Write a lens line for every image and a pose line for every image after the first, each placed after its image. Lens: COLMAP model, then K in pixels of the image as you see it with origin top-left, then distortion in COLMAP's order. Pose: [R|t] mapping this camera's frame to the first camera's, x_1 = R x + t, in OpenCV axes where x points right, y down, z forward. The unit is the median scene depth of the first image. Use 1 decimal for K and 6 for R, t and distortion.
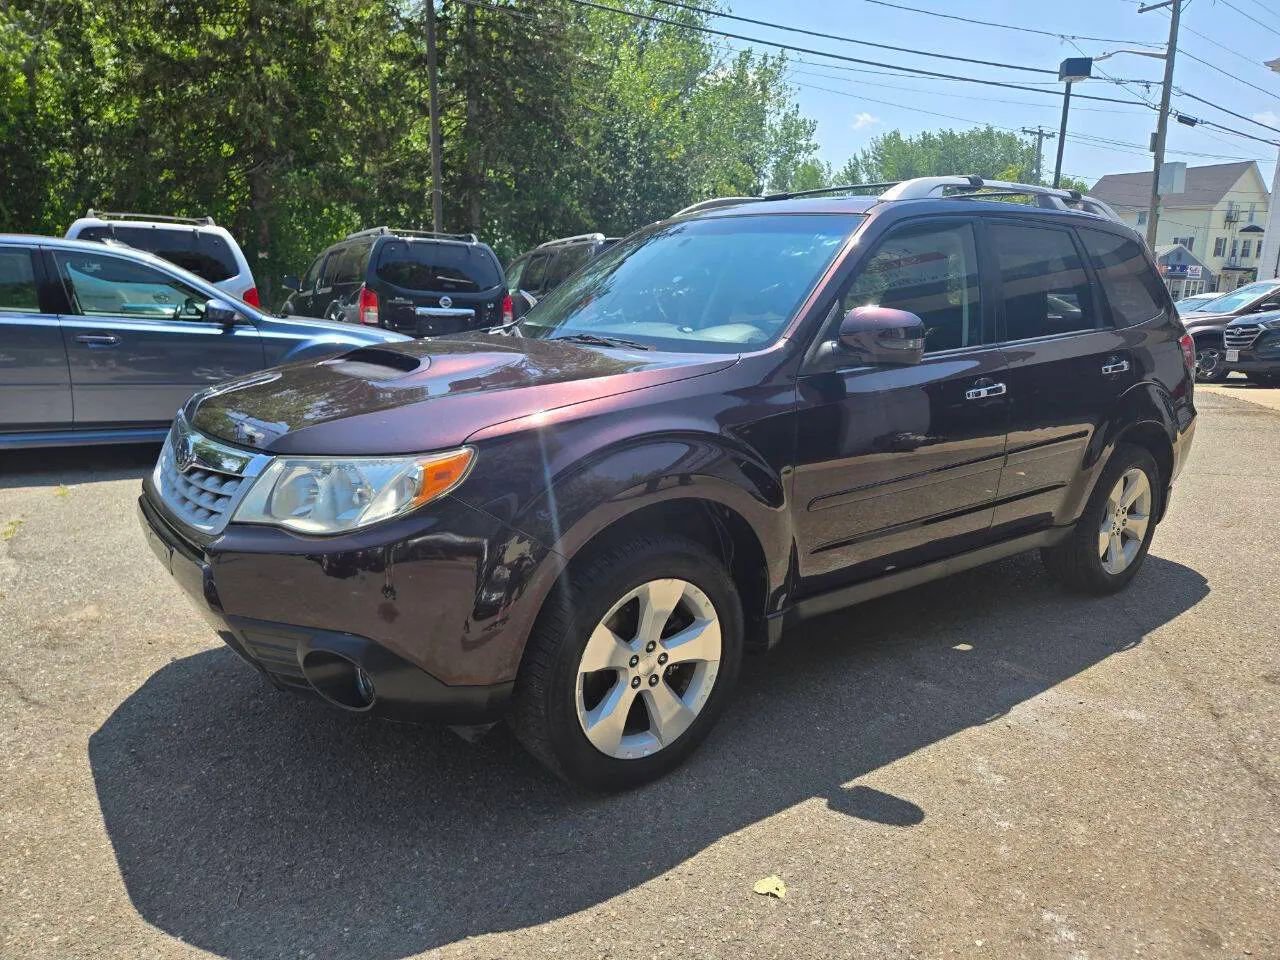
lens RADIAL K [[858.2, 0, 640.7], [0, 858.2, 470.7], [0, 0, 1]] dist [0.063368, -0.052037]
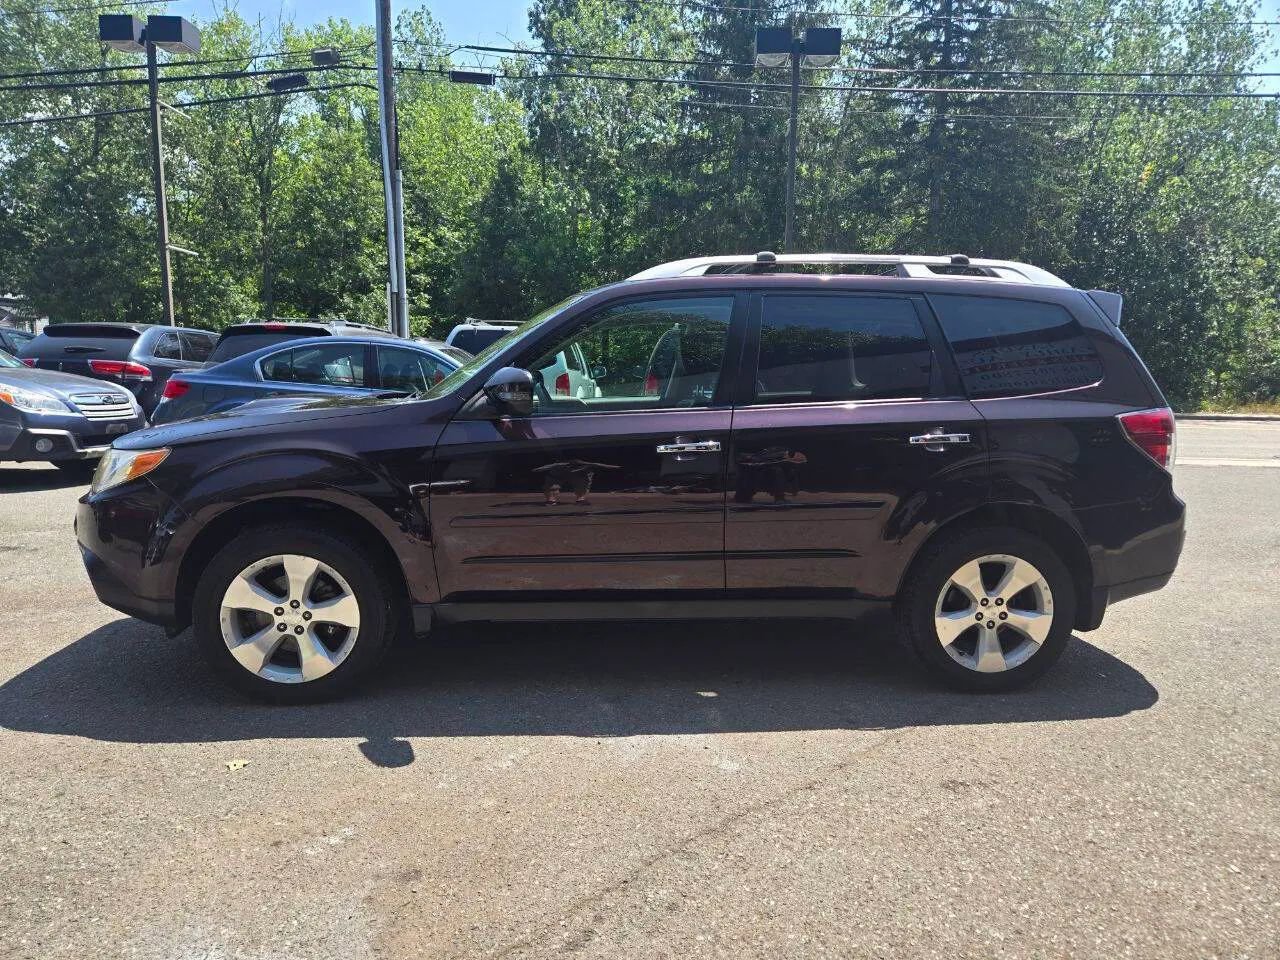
lens RADIAL K [[860.6, 0, 646.3], [0, 860.6, 478.4], [0, 0, 1]] dist [0.061478, -0.052856]
pose [[0.849888, 0.060156, -0.523518, 0.985344], [-0.110565, 0.991706, -0.065538, 0.025964], [0.515233, 0.113583, 0.849490, 0.060293]]
